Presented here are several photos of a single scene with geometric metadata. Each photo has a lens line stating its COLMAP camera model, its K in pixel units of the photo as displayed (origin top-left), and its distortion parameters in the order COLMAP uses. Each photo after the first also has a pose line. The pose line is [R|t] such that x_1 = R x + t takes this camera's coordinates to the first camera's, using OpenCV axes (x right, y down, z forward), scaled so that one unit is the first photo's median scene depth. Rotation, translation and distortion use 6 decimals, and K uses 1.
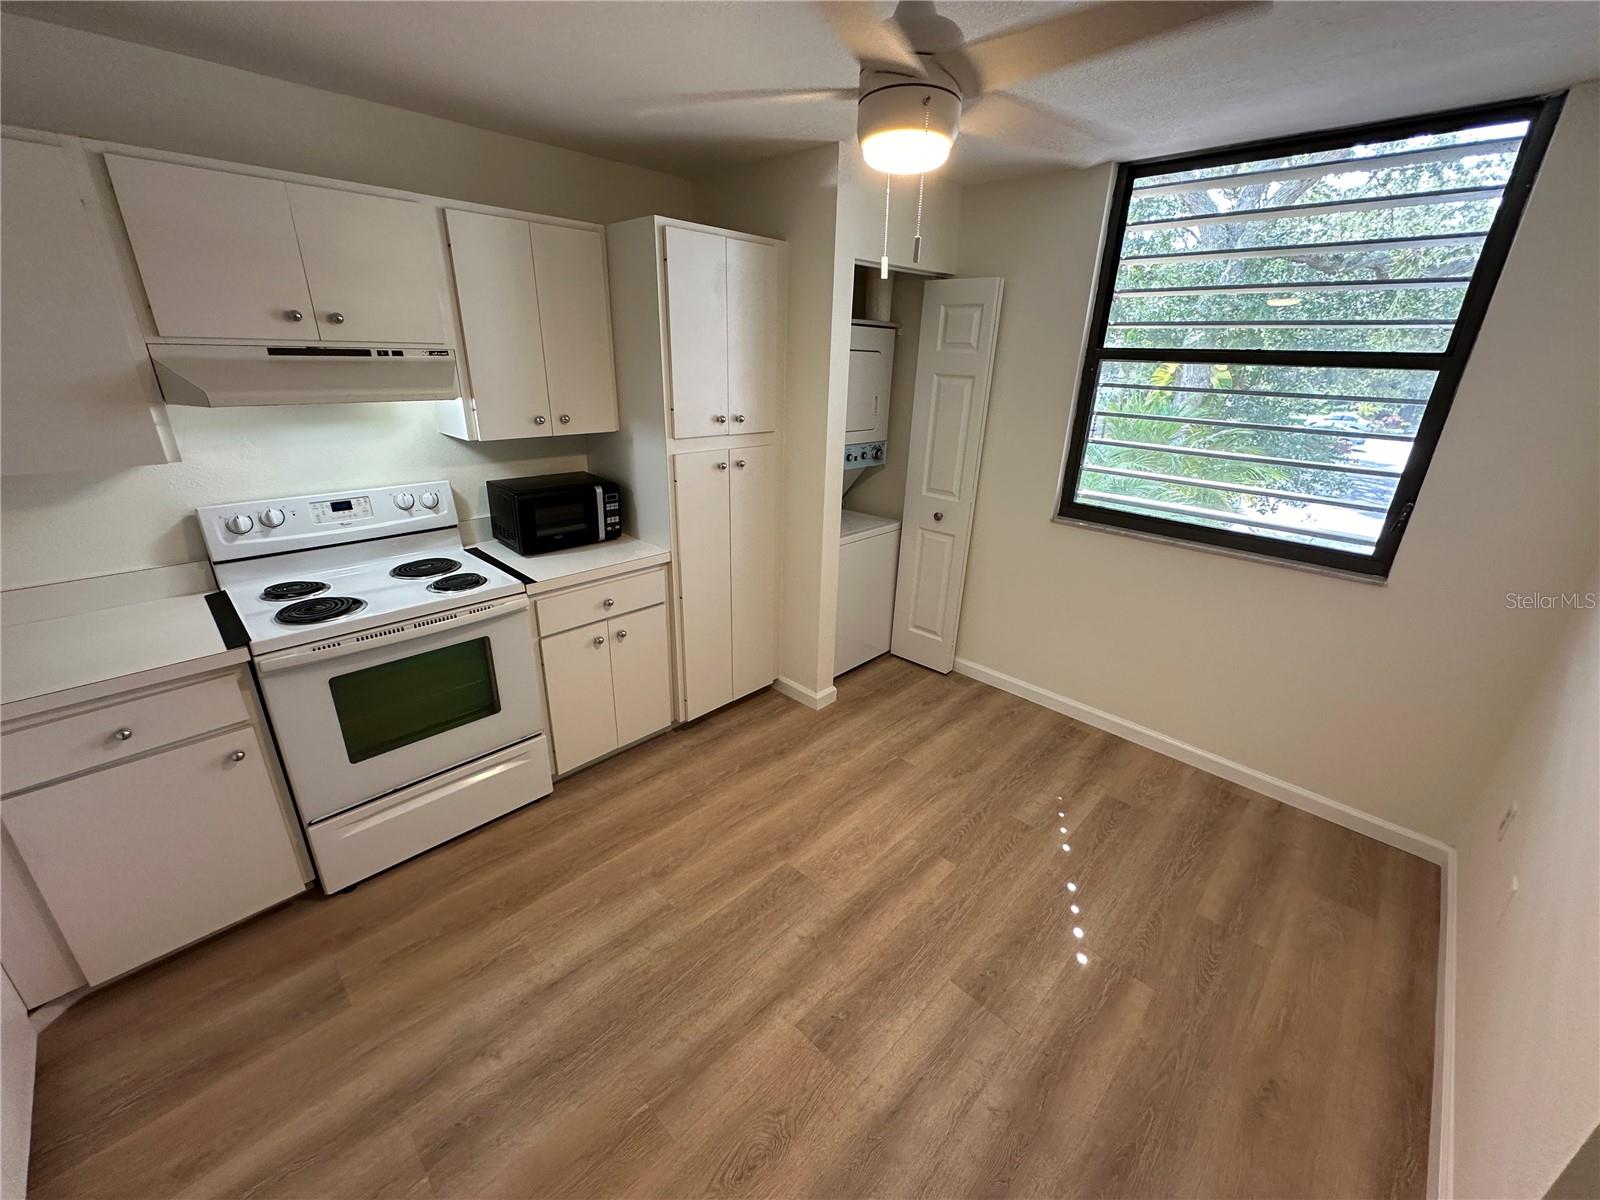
lens RADIAL K [[638.8, 0, 803.0], [0, 638.8, 598.2], [0, 0, 1]] dist [-0.001449, 0.000900]
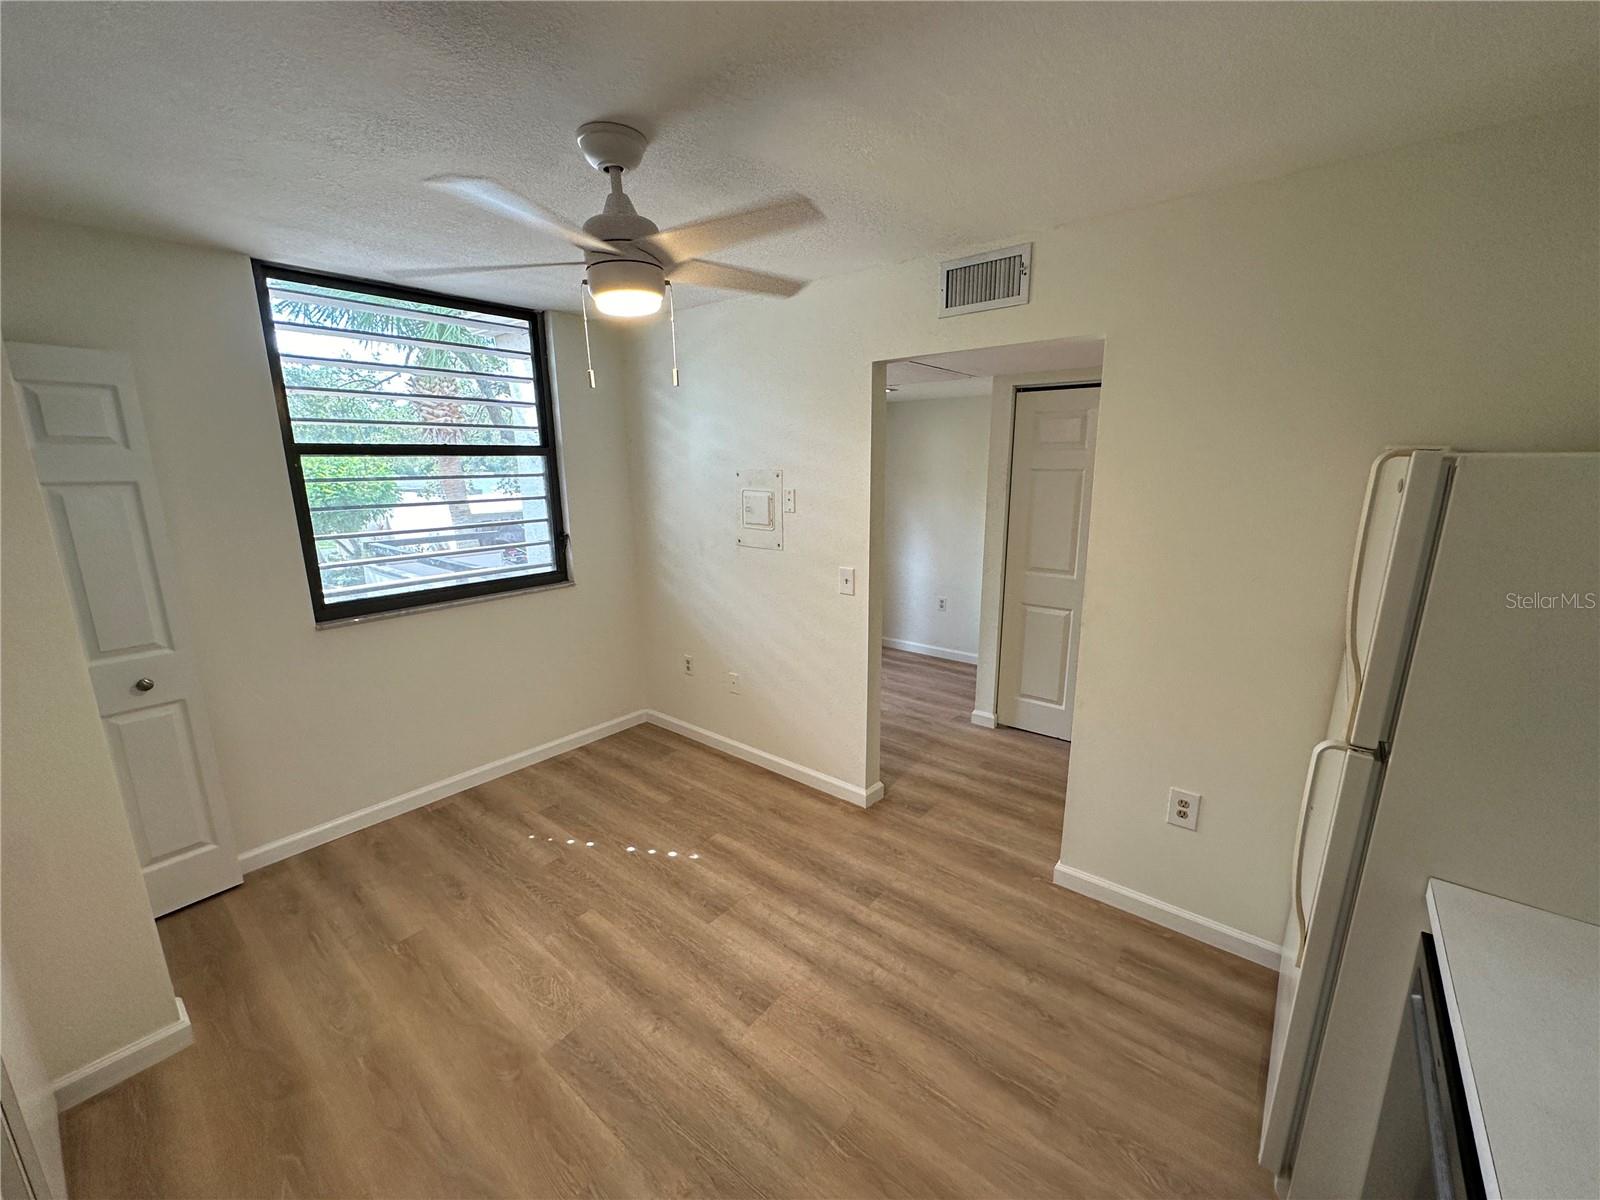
lens RADIAL K [[638.8, 0, 793.9], [0, 638.8, 600.1], [0, 0, 1]] dist [-0.001449, 0.000900]
pose [[-0.081093, -0.240990, 0.967134, -0.704434], [0.365887, 0.895386, 0.253791, -0.192429], [-0.927120, 0.374442, 0.015566, 0.484986]]
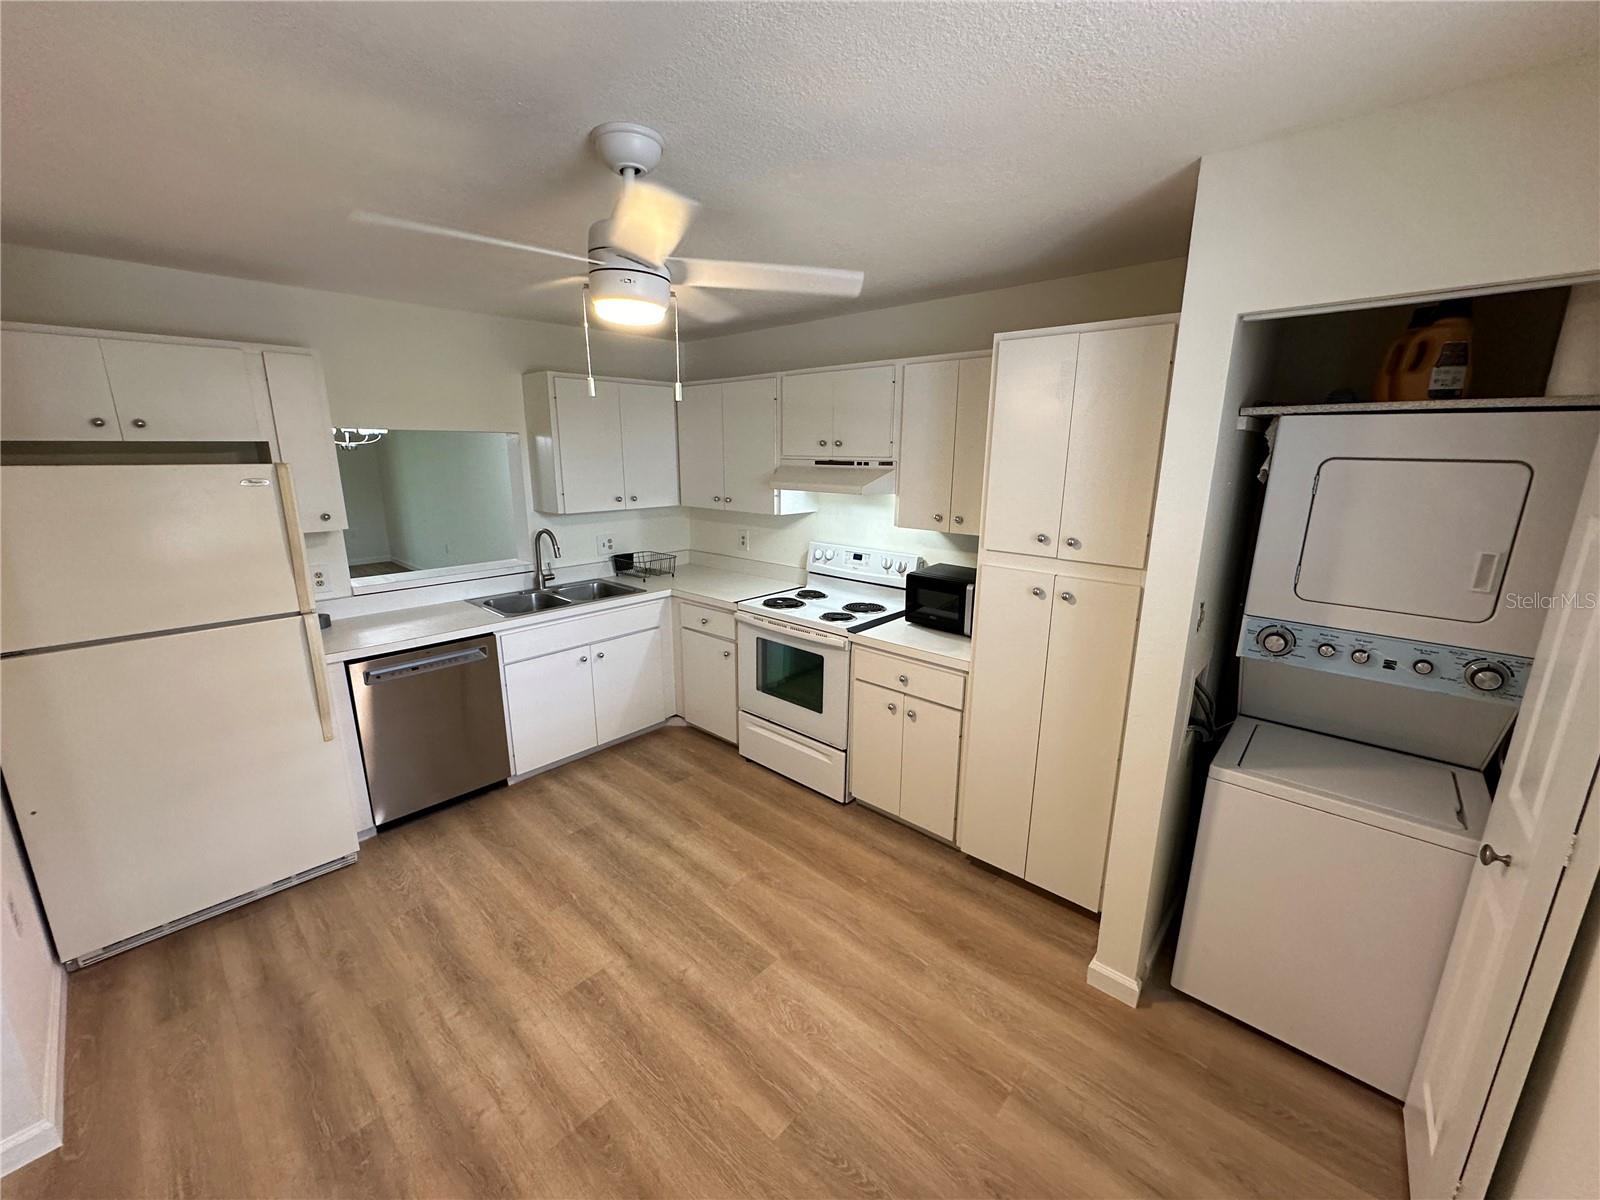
lens RADIAL K [[638.8, 0, 796.2], [0, 638.8, 597.8], [0, 0, 1]] dist [-0.001449, 0.000900]
pose [[0.025193, 0.204898, -0.978459, 0.833795], [-0.362121, 0.914168, 0.182111, -0.286153], [0.931791, 0.349733, 0.097229, 0.750303]]
